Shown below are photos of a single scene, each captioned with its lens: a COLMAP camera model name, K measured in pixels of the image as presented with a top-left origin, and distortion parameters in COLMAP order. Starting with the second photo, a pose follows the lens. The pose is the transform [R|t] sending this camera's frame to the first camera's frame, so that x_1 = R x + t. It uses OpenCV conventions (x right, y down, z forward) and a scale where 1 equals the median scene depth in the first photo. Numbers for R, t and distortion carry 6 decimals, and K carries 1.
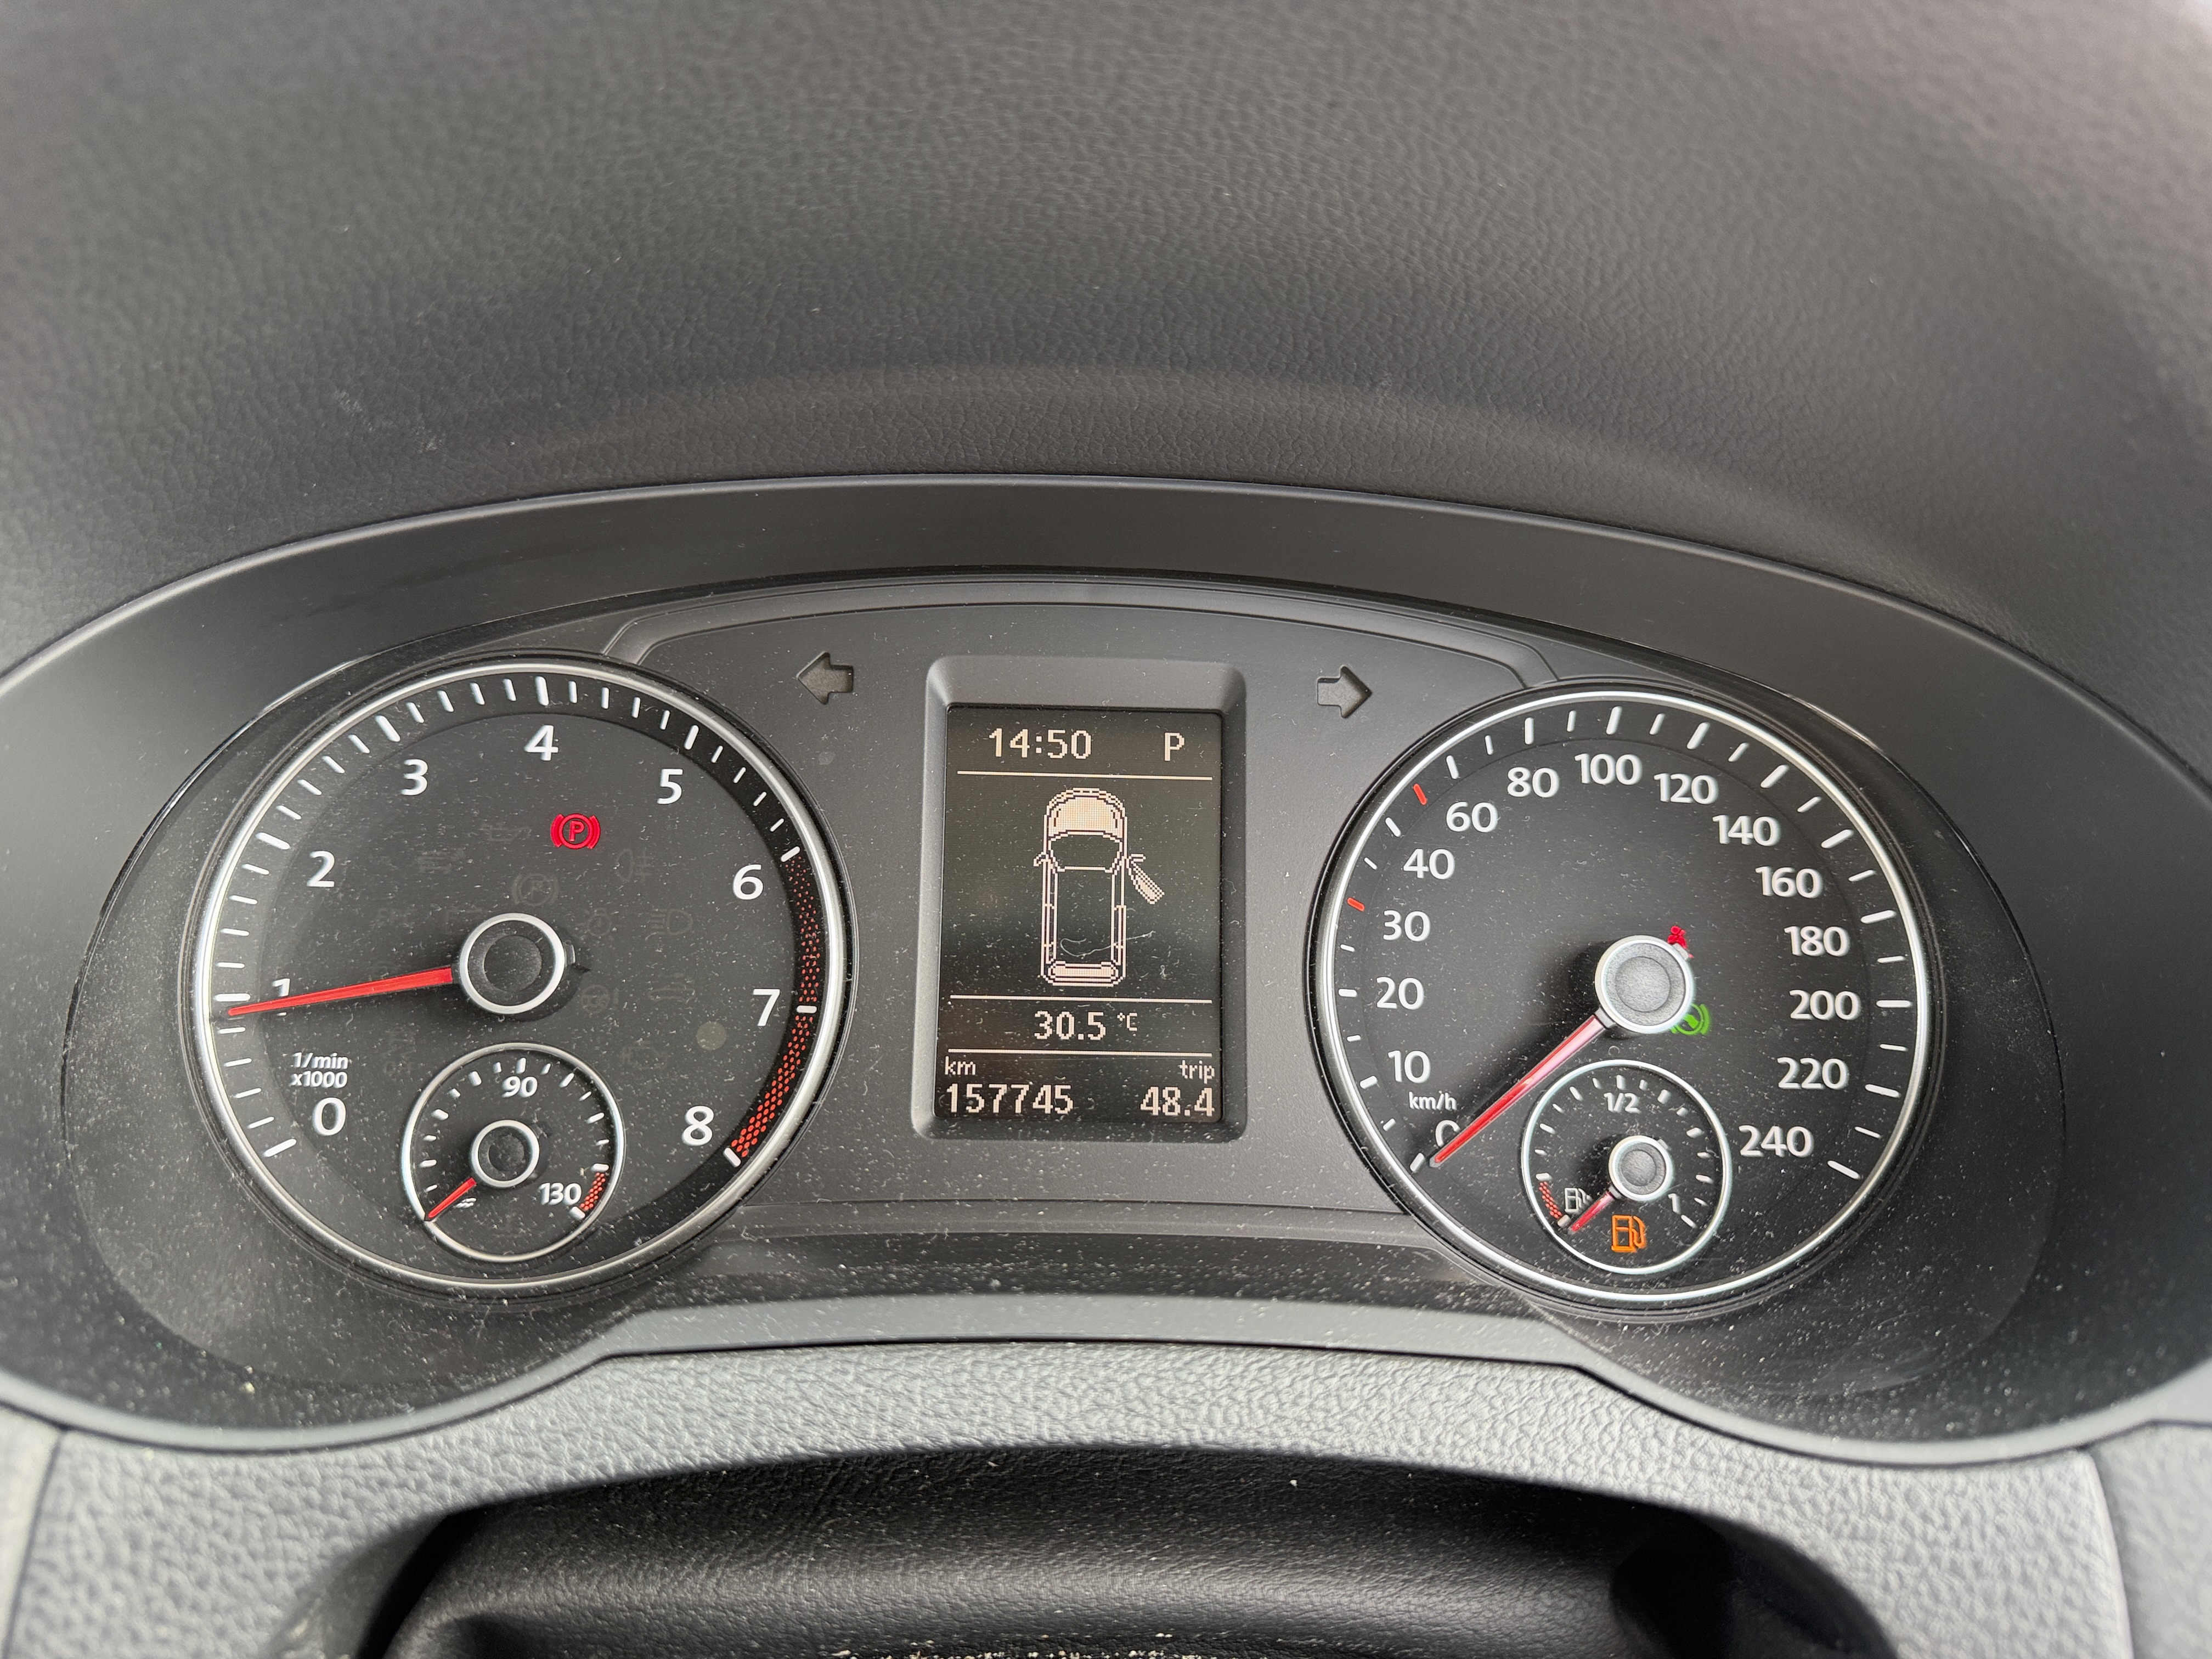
lens RADIAL K [[1572.9, 0, 1096.2], [0, 1572.9, 832.4], [0, 0, 1]] dist [0.053397, -0.067311]
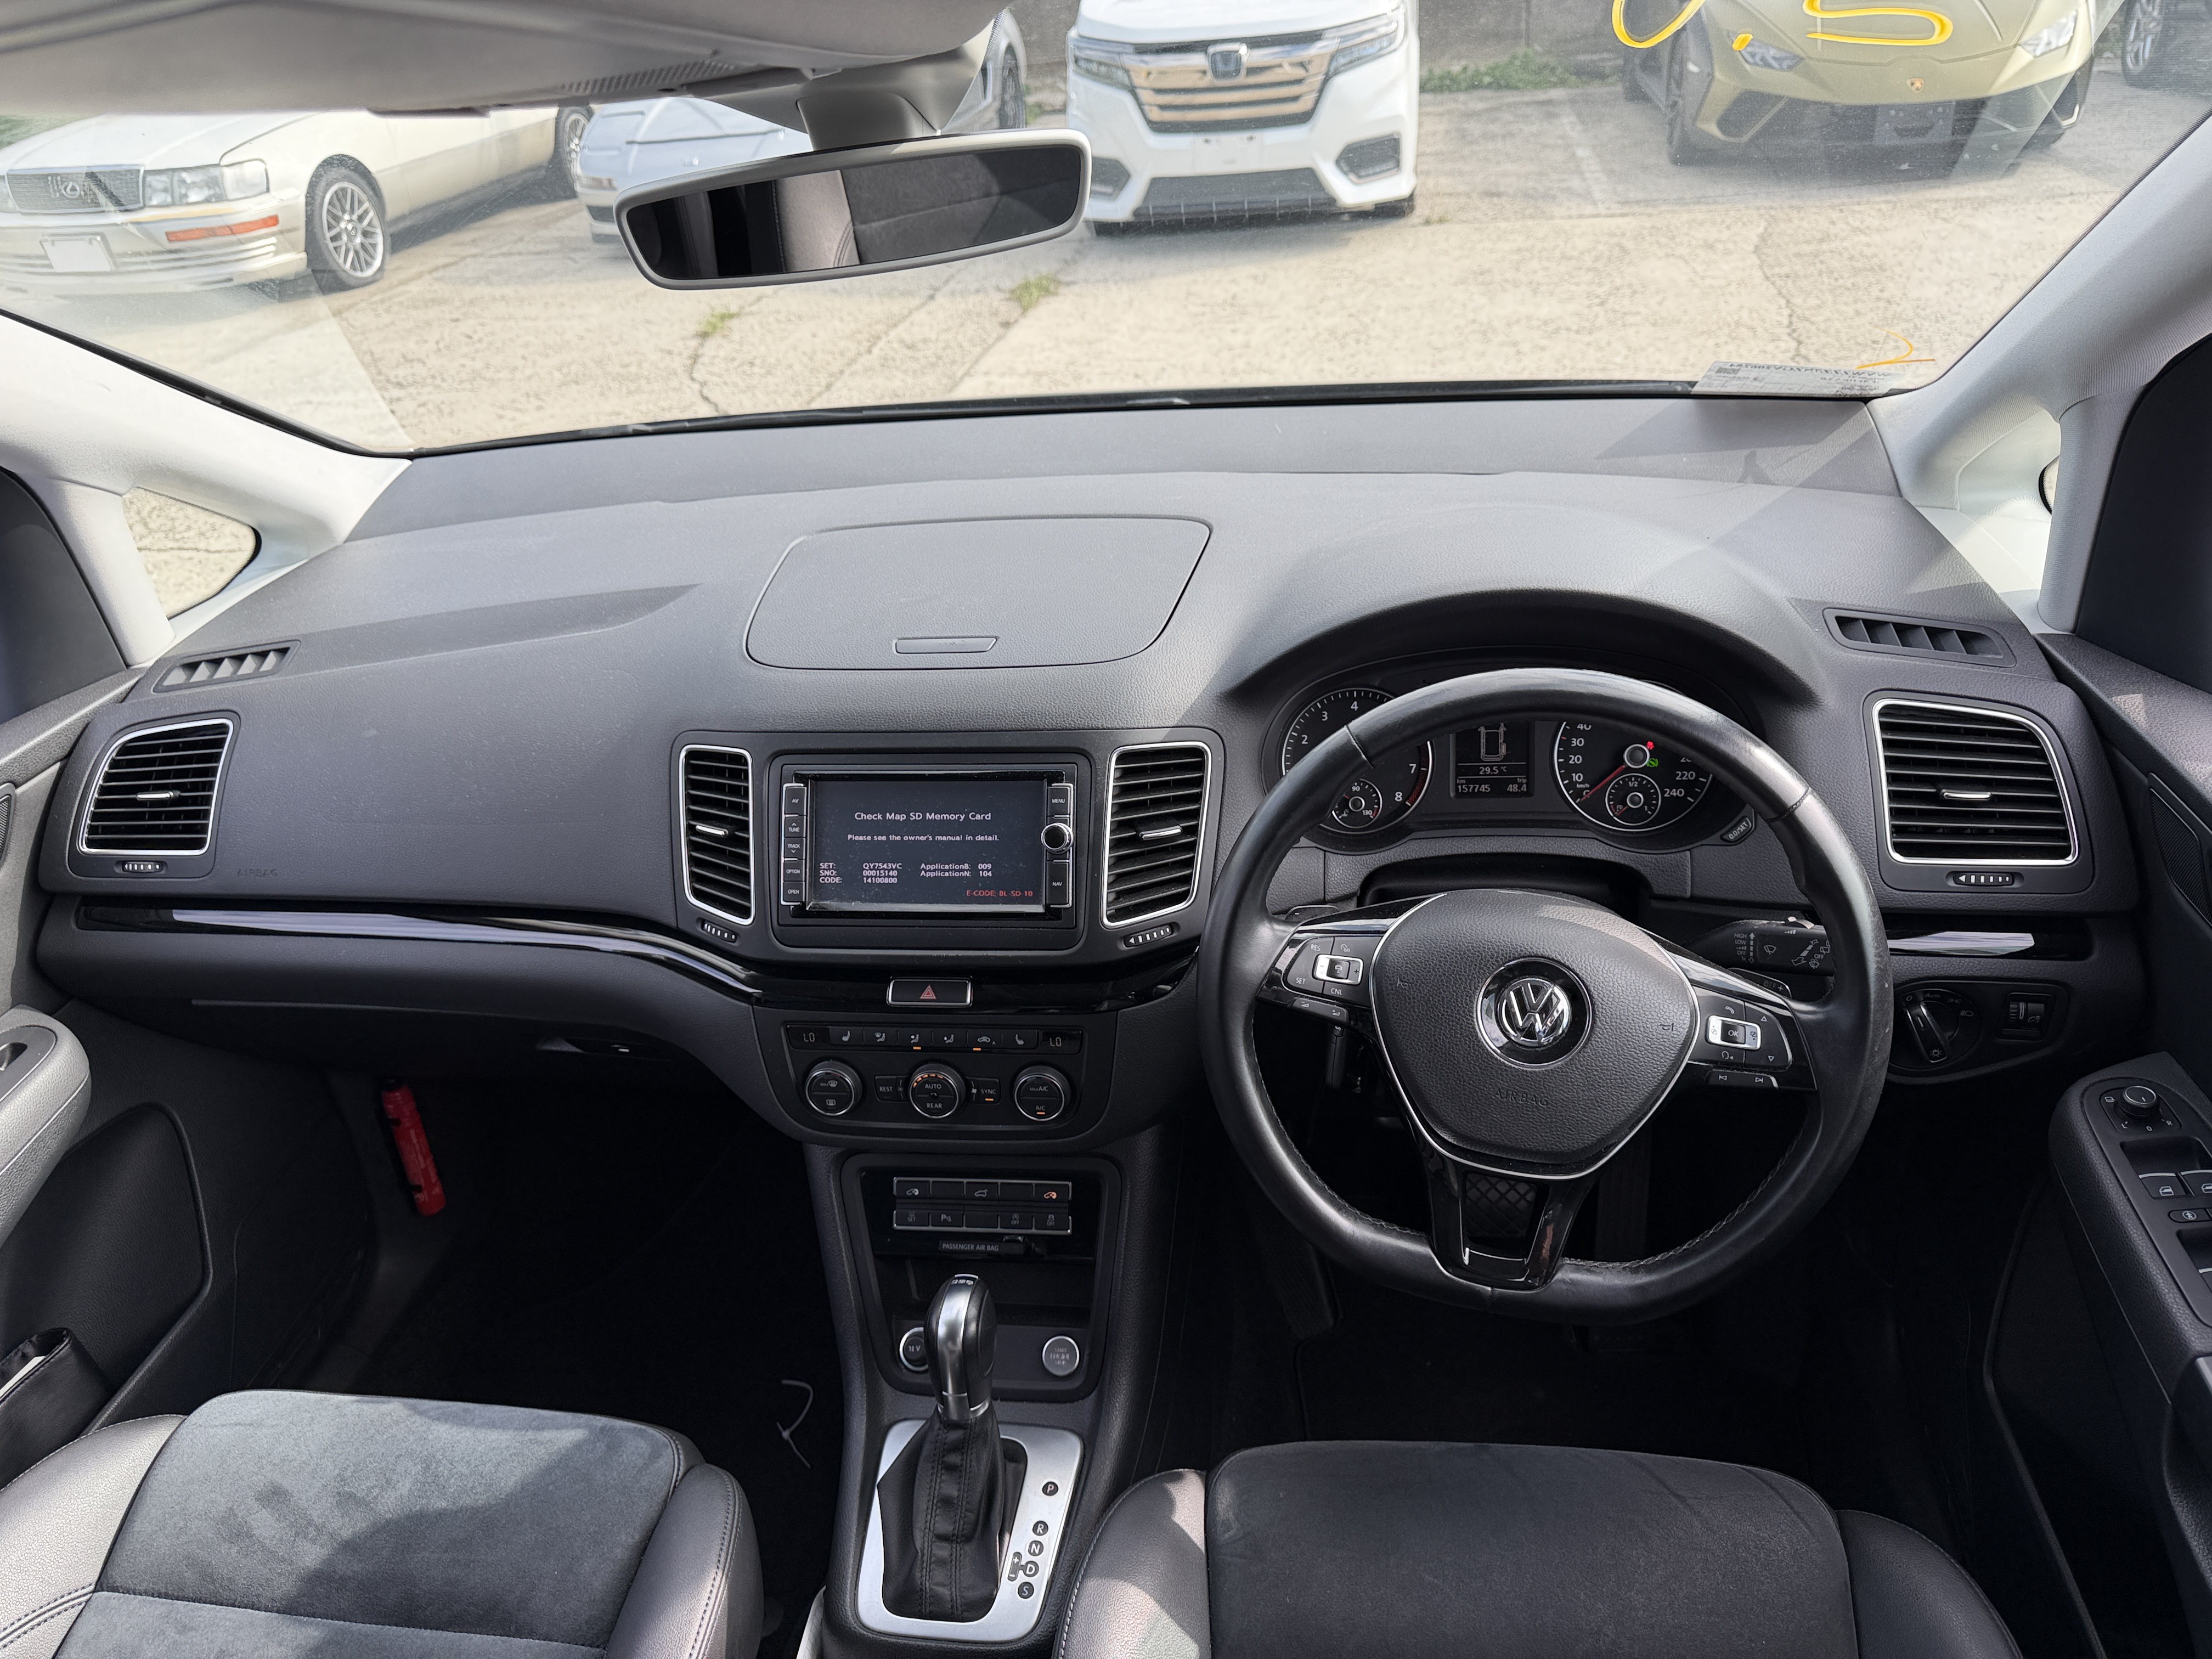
lens RADIAL K [[1572.9, 0, 1095.8], [0, 1572.9, 852.7], [0, 0, 1]] dist [0.053397, -0.067311]
pose [[0.973750, -0.015904, -0.227062, -0.083939], [0.068280, 0.972025, 0.224736, -0.649840], [0.217136, -0.234340, 0.947595, -3.107628]]
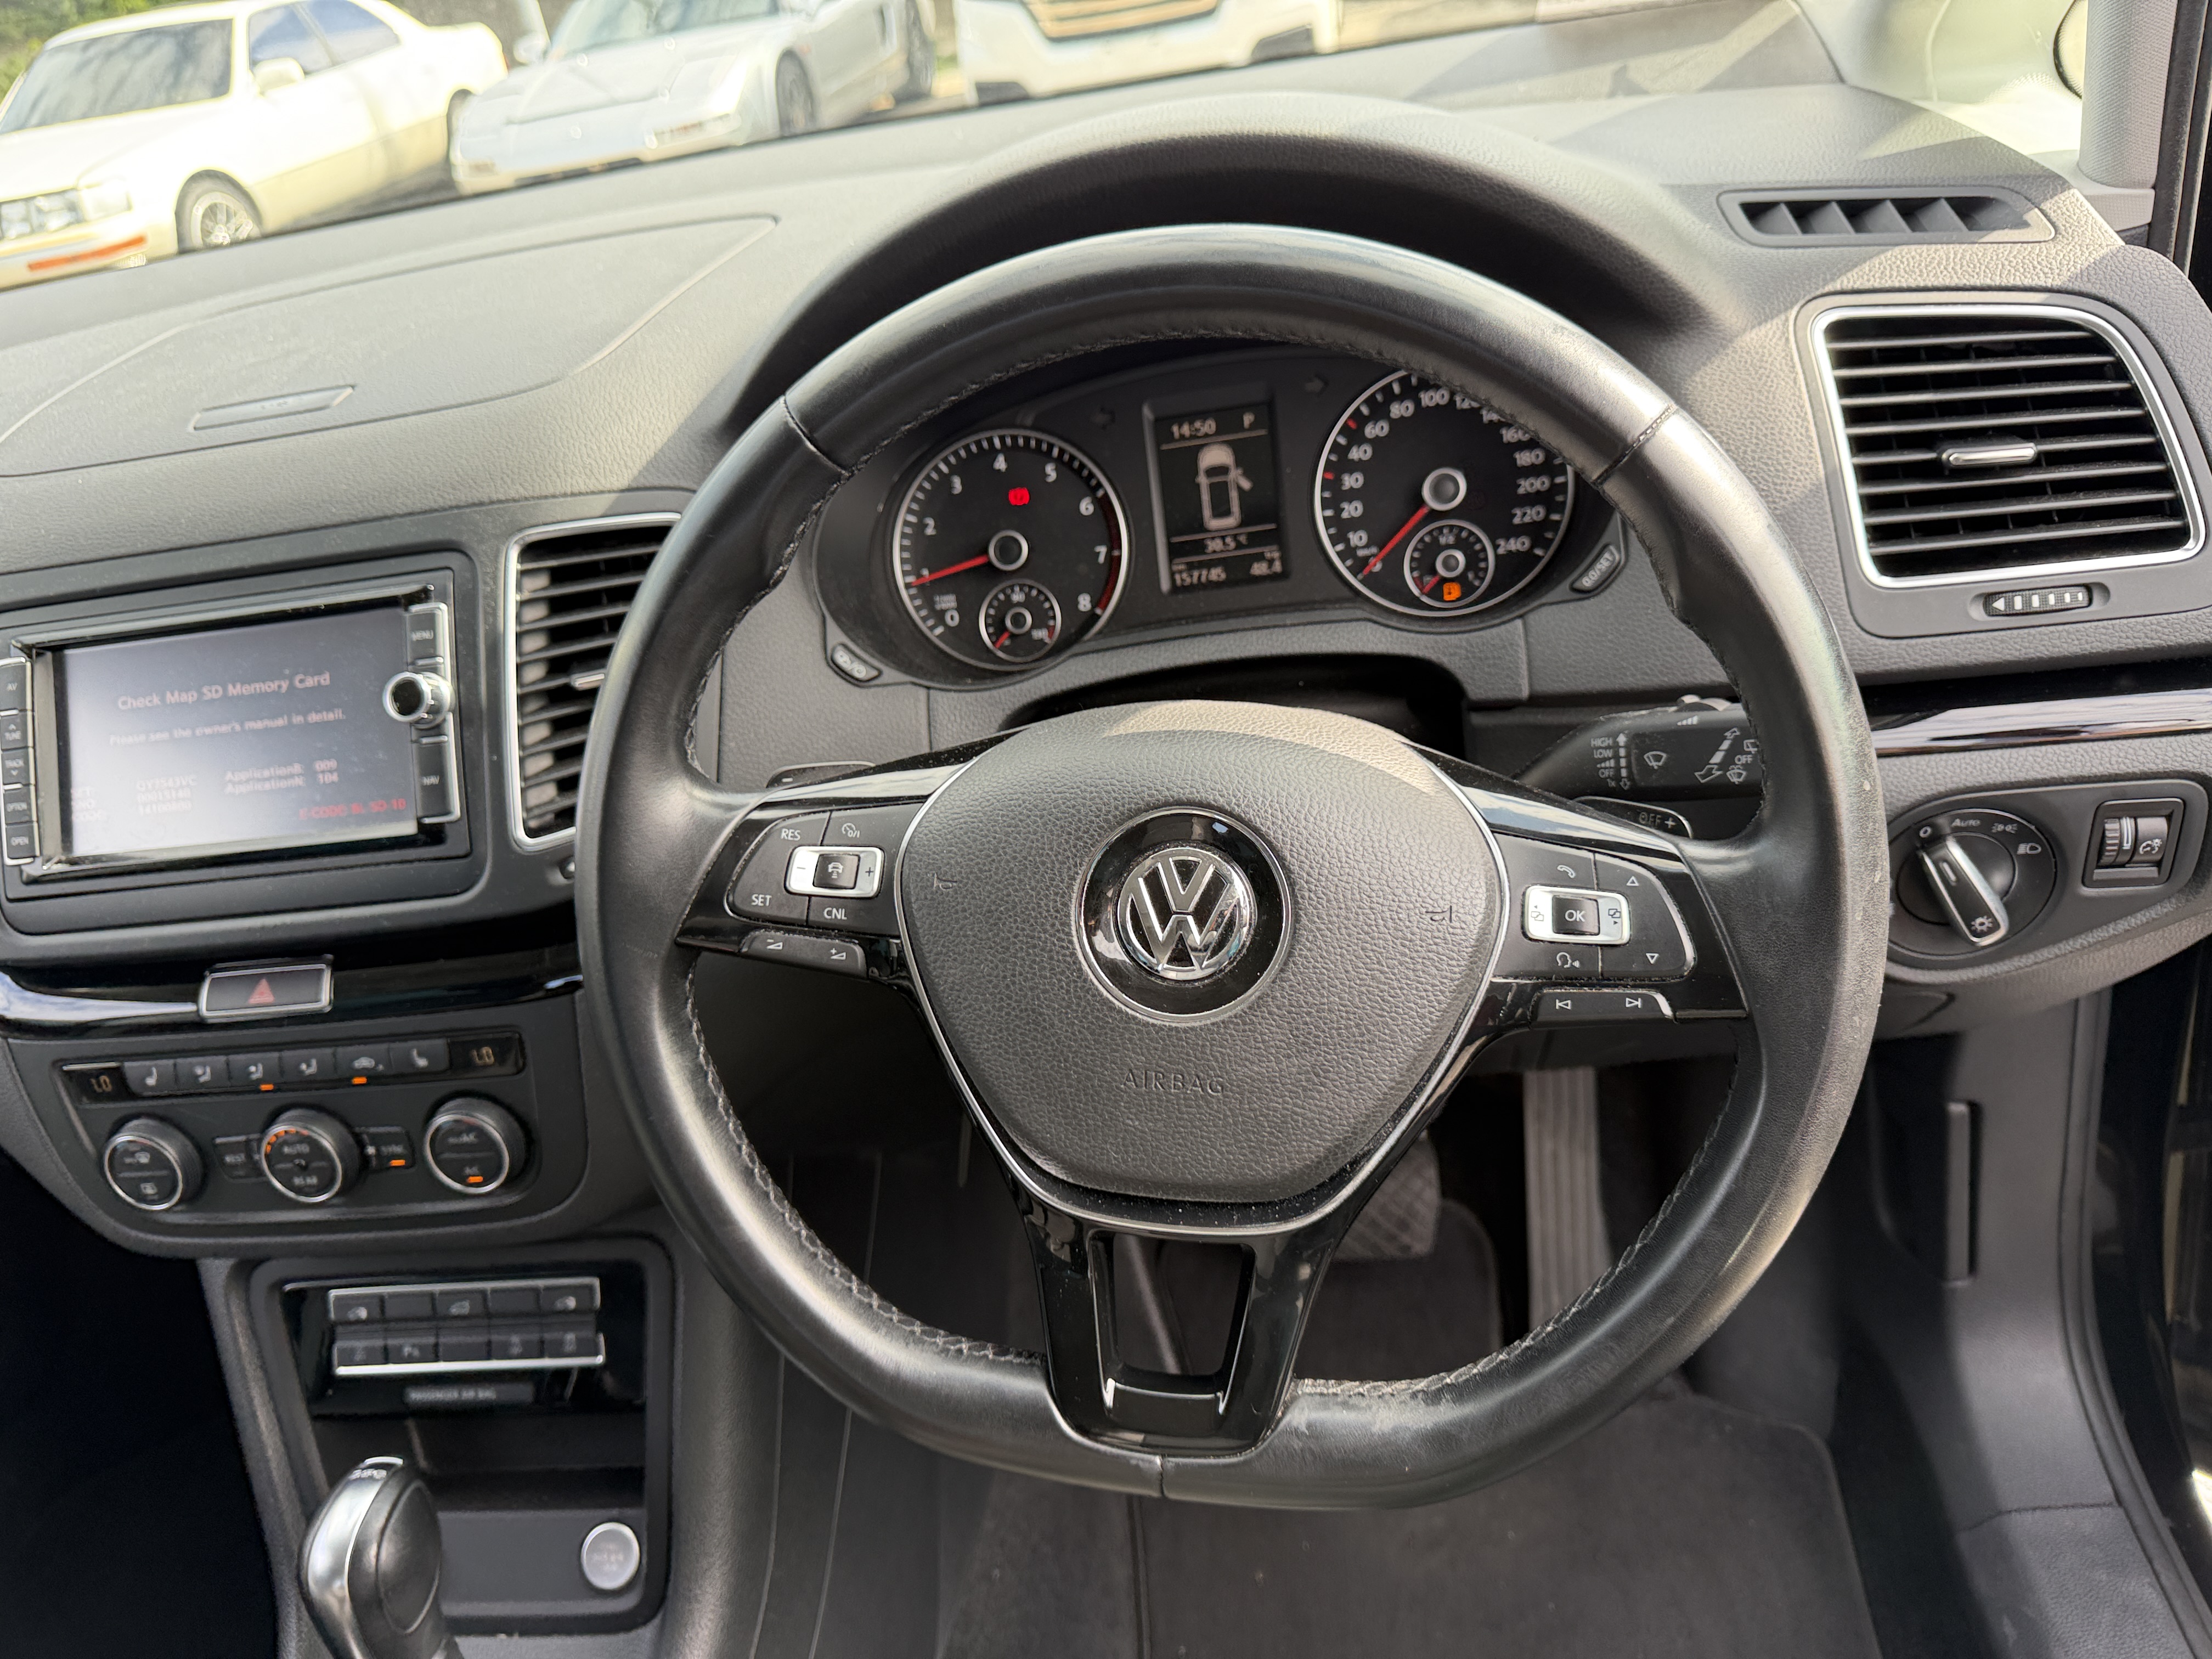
lens RADIAL K [[1572.9, 0, 1107.9], [0, 1572.9, 837.3], [0, 0, 1]] dist [0.053397, -0.067311]
pose [[0.965668, -0.109476, -0.235585, 0.351727], [0.164460, 0.959627, 0.228188, -0.030483], [0.201092, -0.259098, 0.944685, -1.527342]]
